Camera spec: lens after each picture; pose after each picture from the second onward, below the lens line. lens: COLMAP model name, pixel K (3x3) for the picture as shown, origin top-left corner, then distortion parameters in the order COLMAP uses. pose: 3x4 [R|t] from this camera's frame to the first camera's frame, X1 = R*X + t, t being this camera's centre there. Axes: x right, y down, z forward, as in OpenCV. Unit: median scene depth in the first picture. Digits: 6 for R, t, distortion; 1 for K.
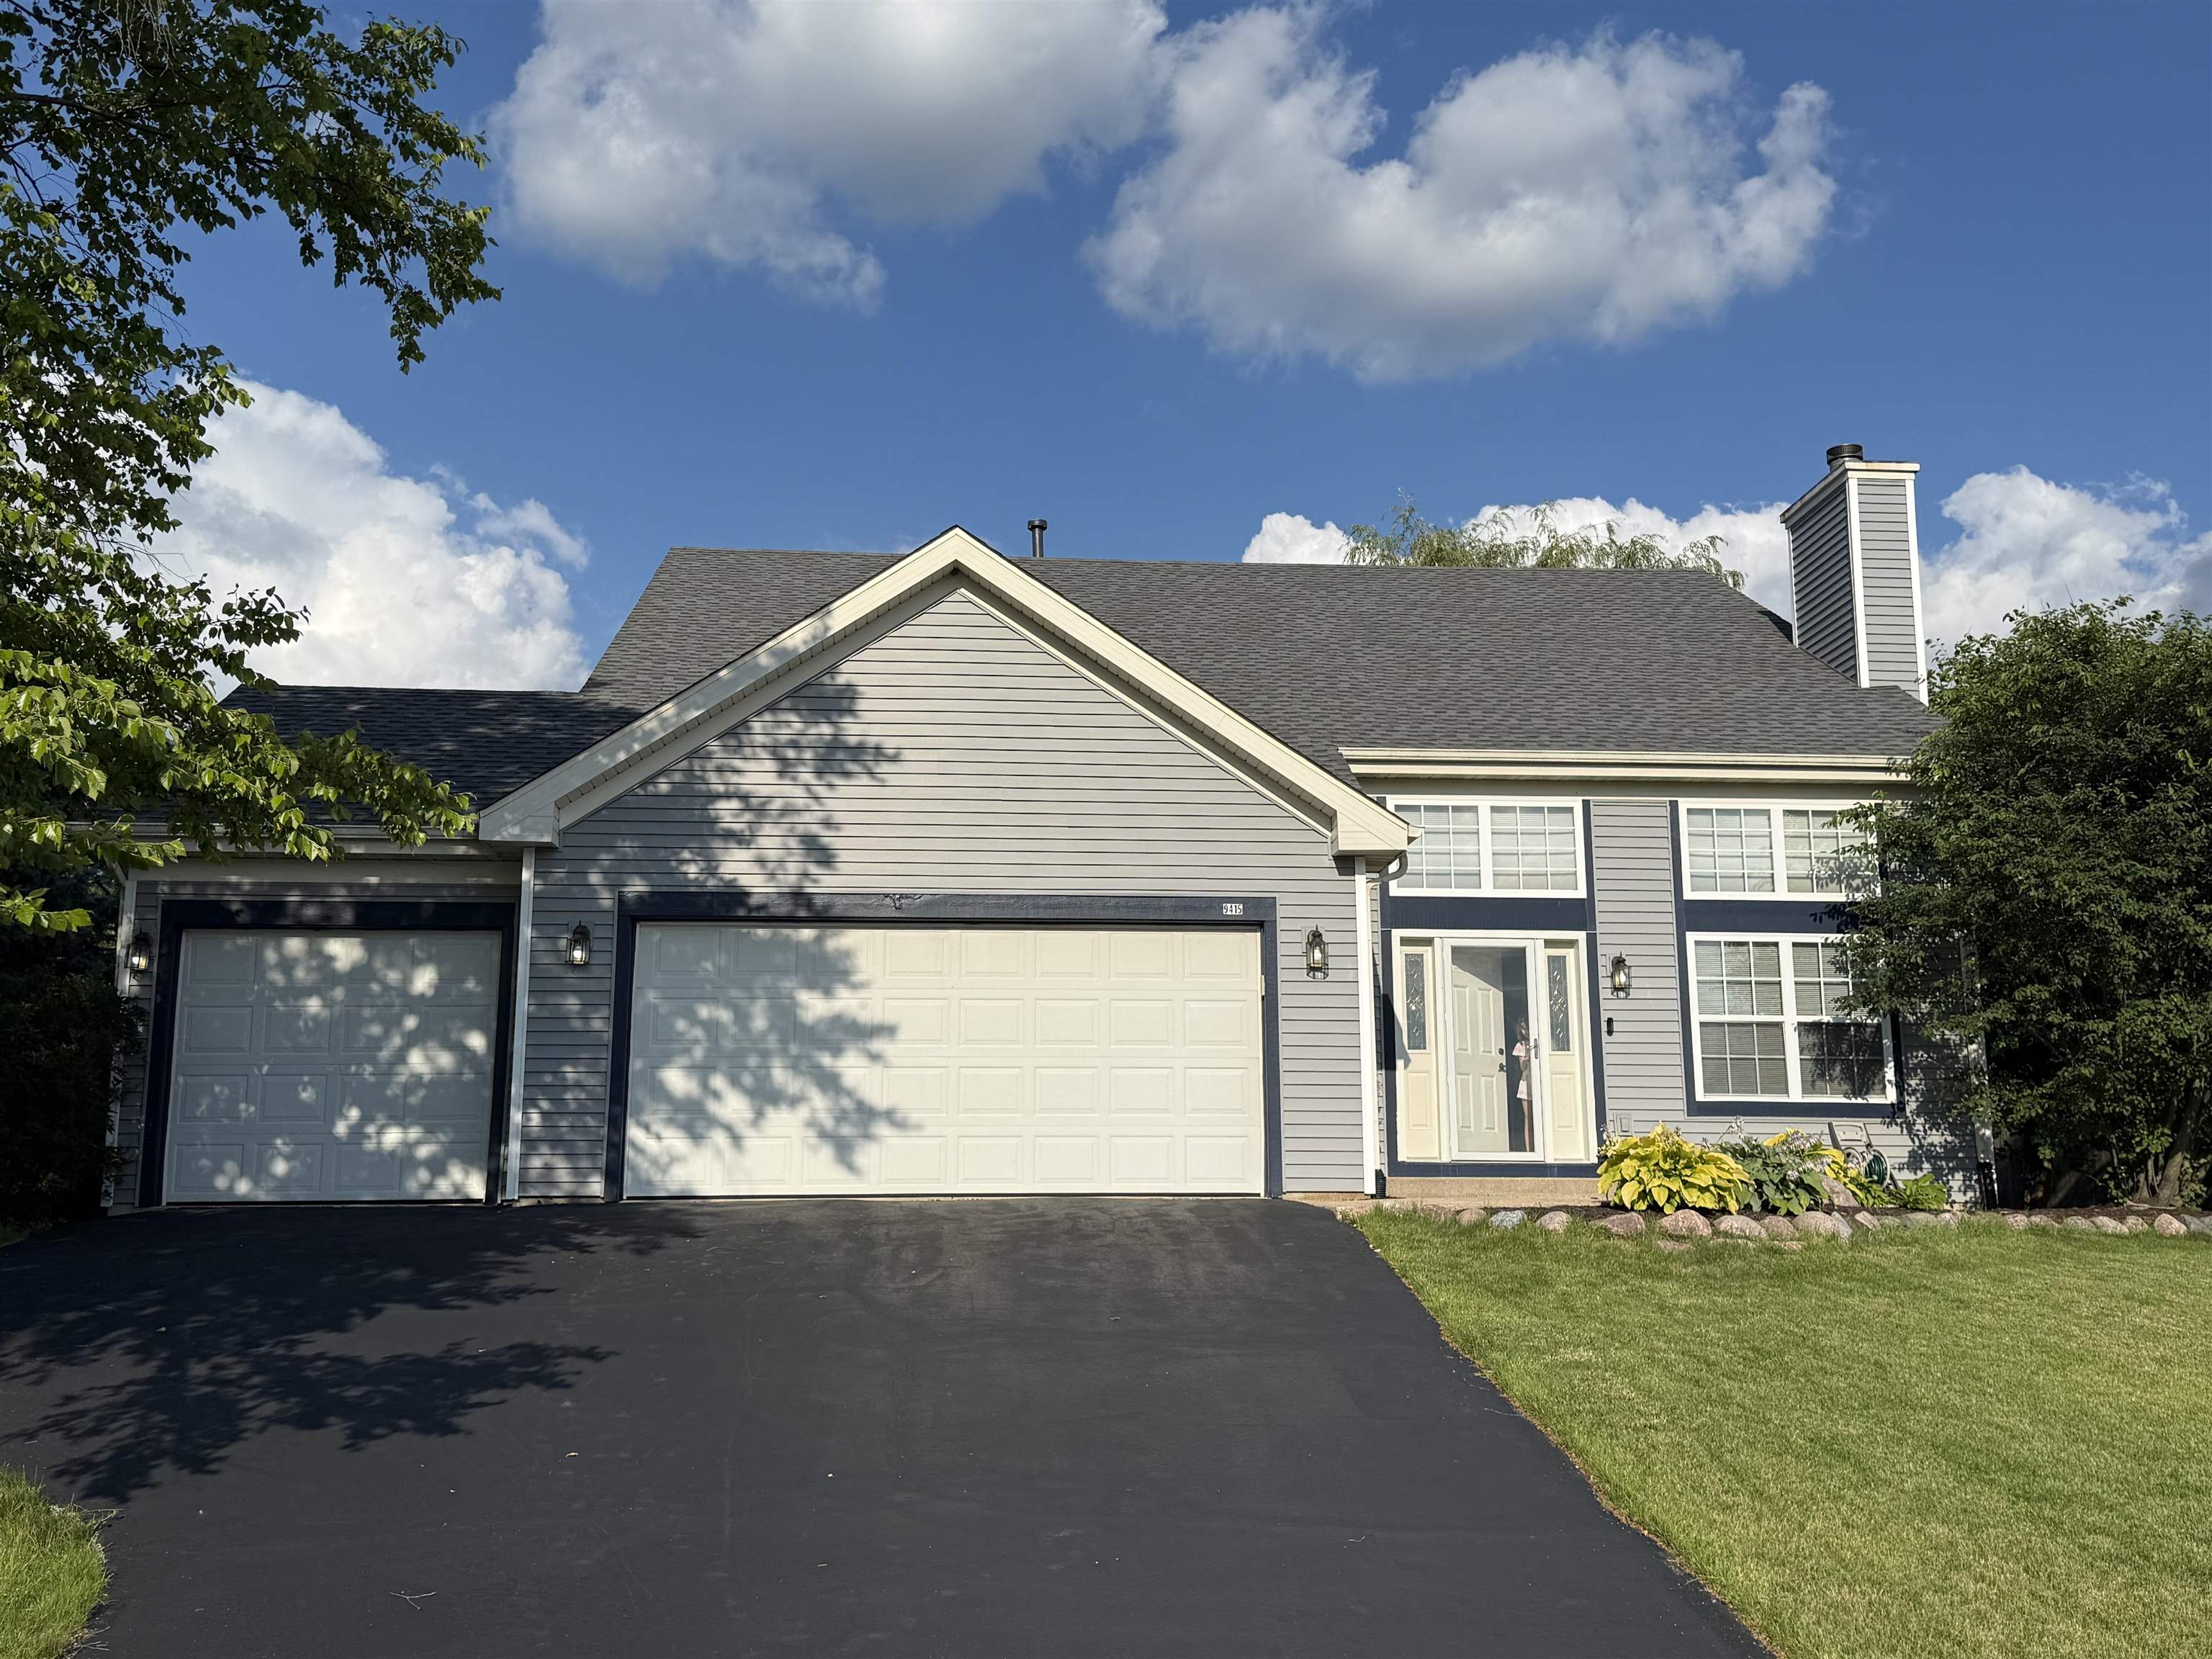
lens RADIAL K [[2107.1, 0, 1091.8], [0, 2107.1, 829.8], [0, 0, 1]] dist [0.196275, -0.413613]
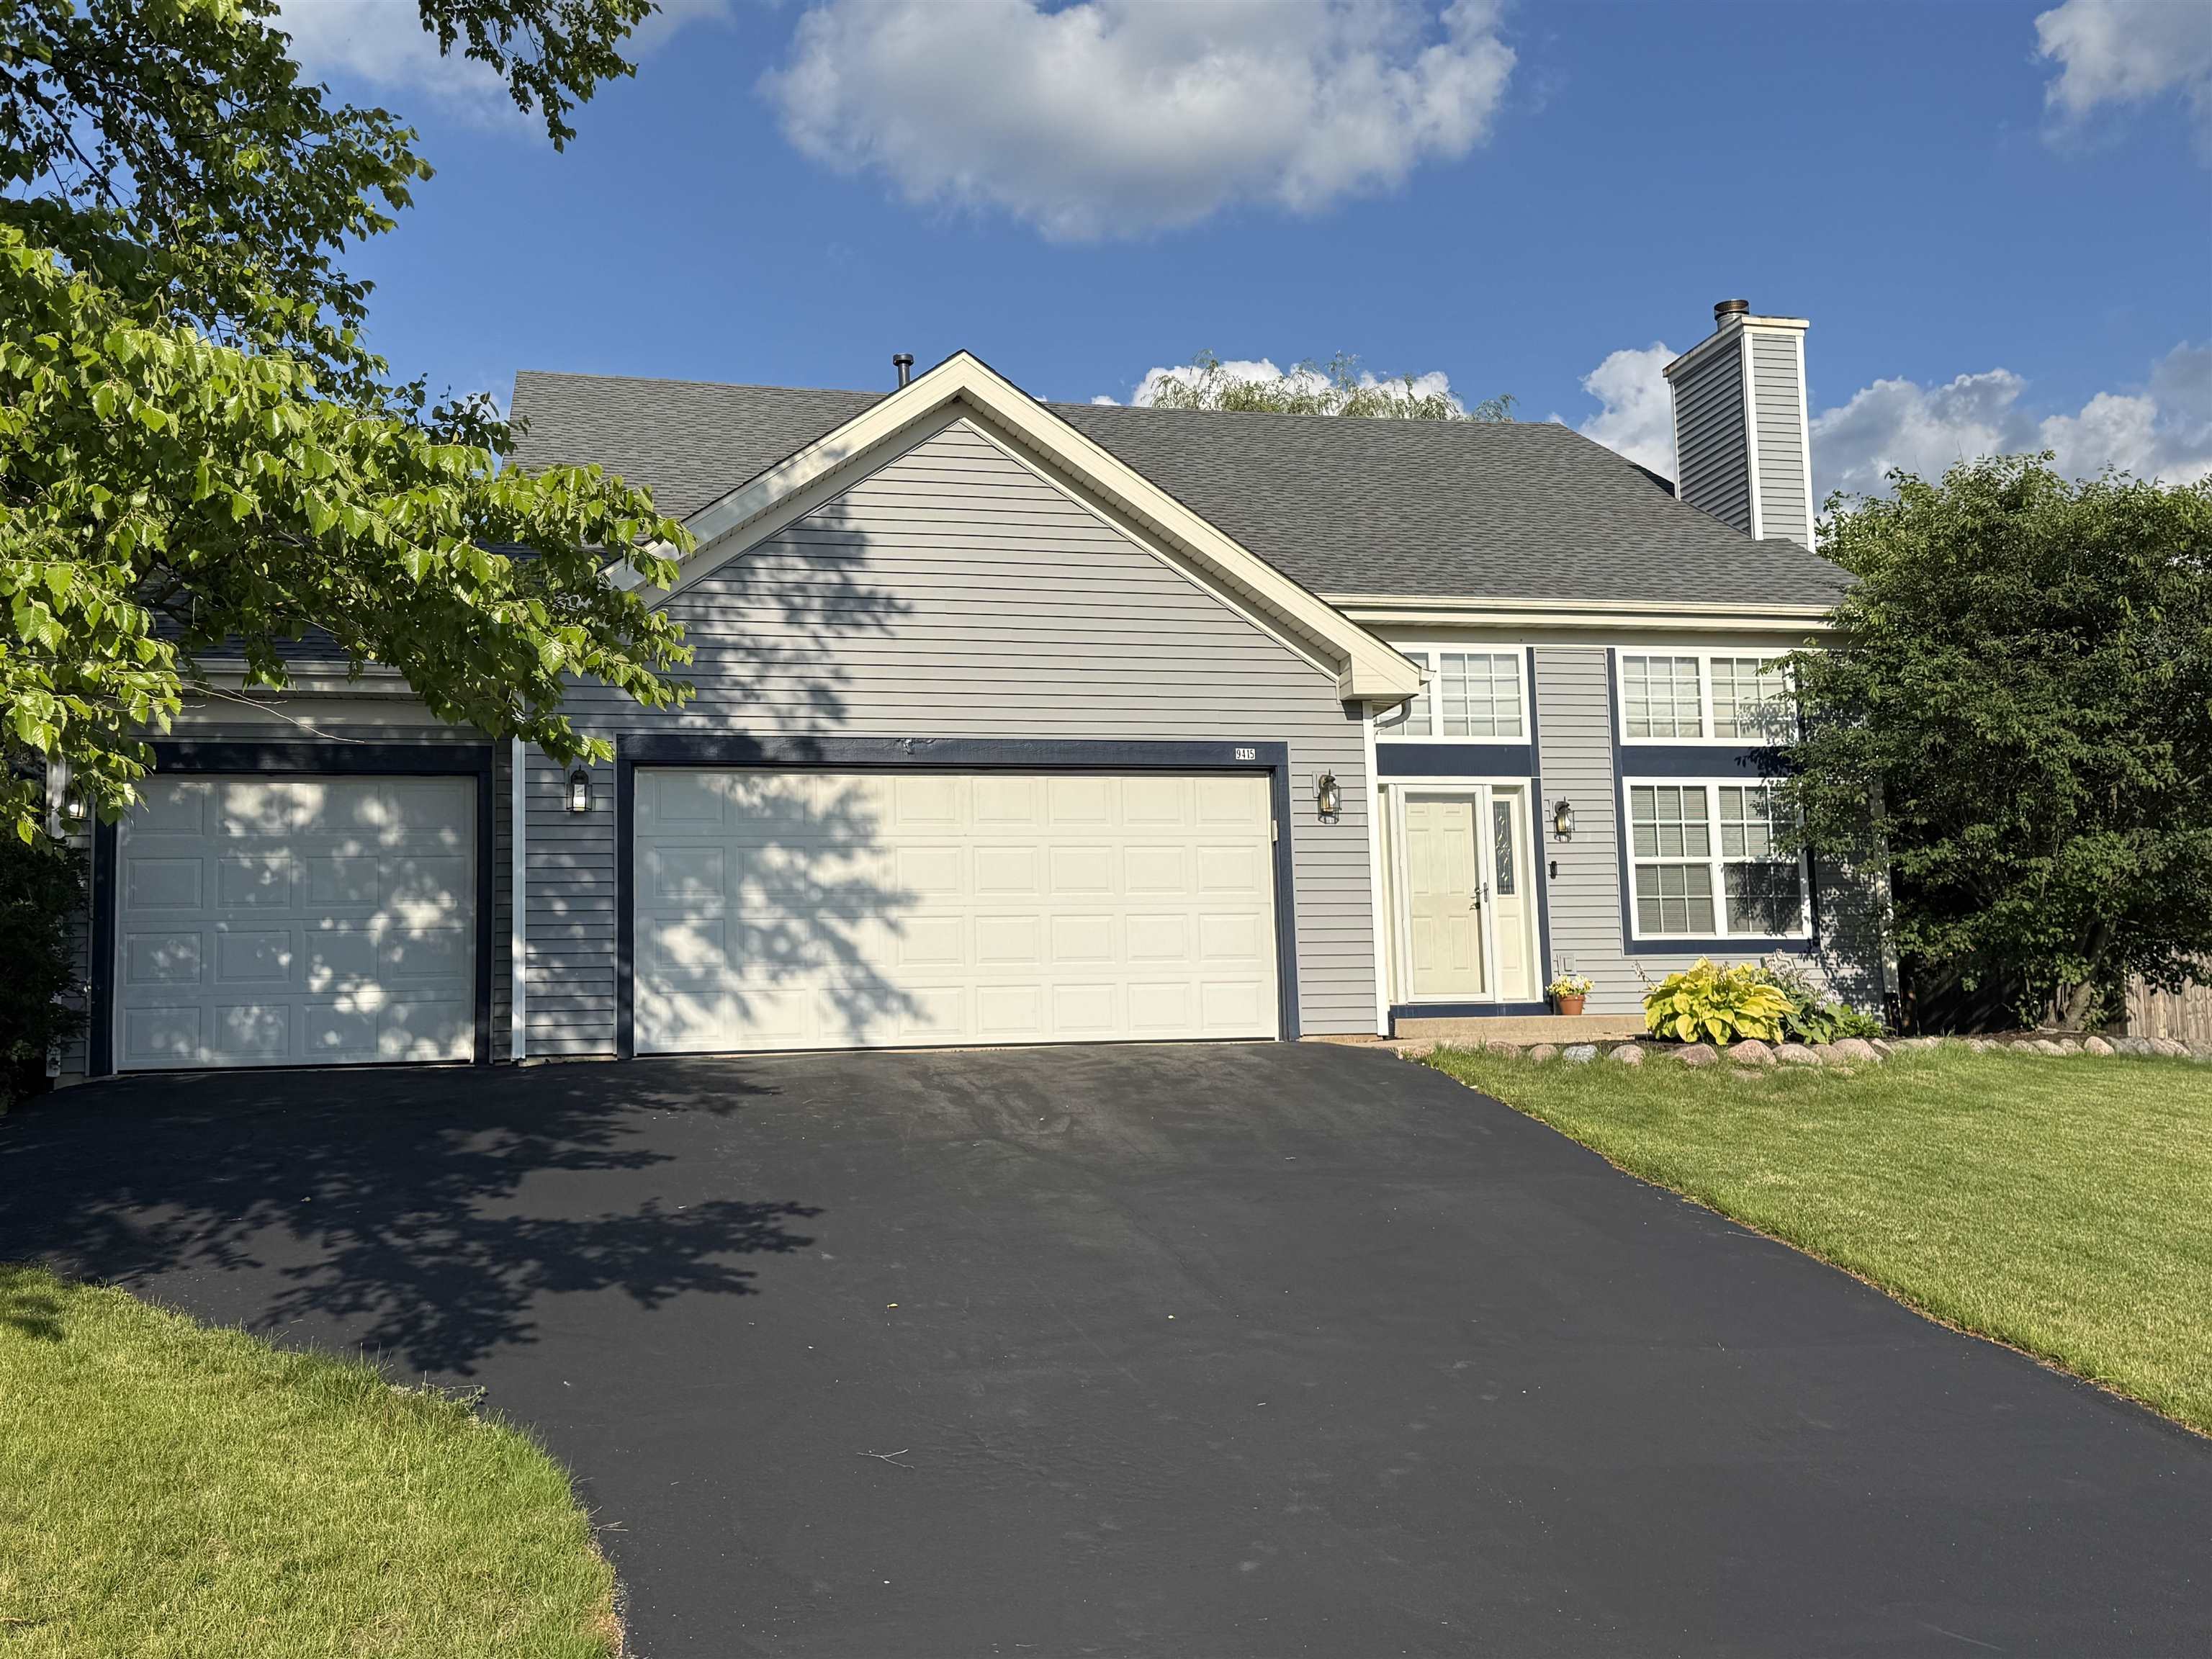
lens RADIAL K [[2107.1, 0, 1091.8], [0, 2107.1, 829.8], [0, 0, 1]] dist [0.196275, -0.413613]
pose [[0.987933, -0.007247, 0.154714, -0.133050], [-0.002801, 0.997905, 0.064632, 0.007942], [-0.154858, -0.064285, 0.985843, 0.030398]]
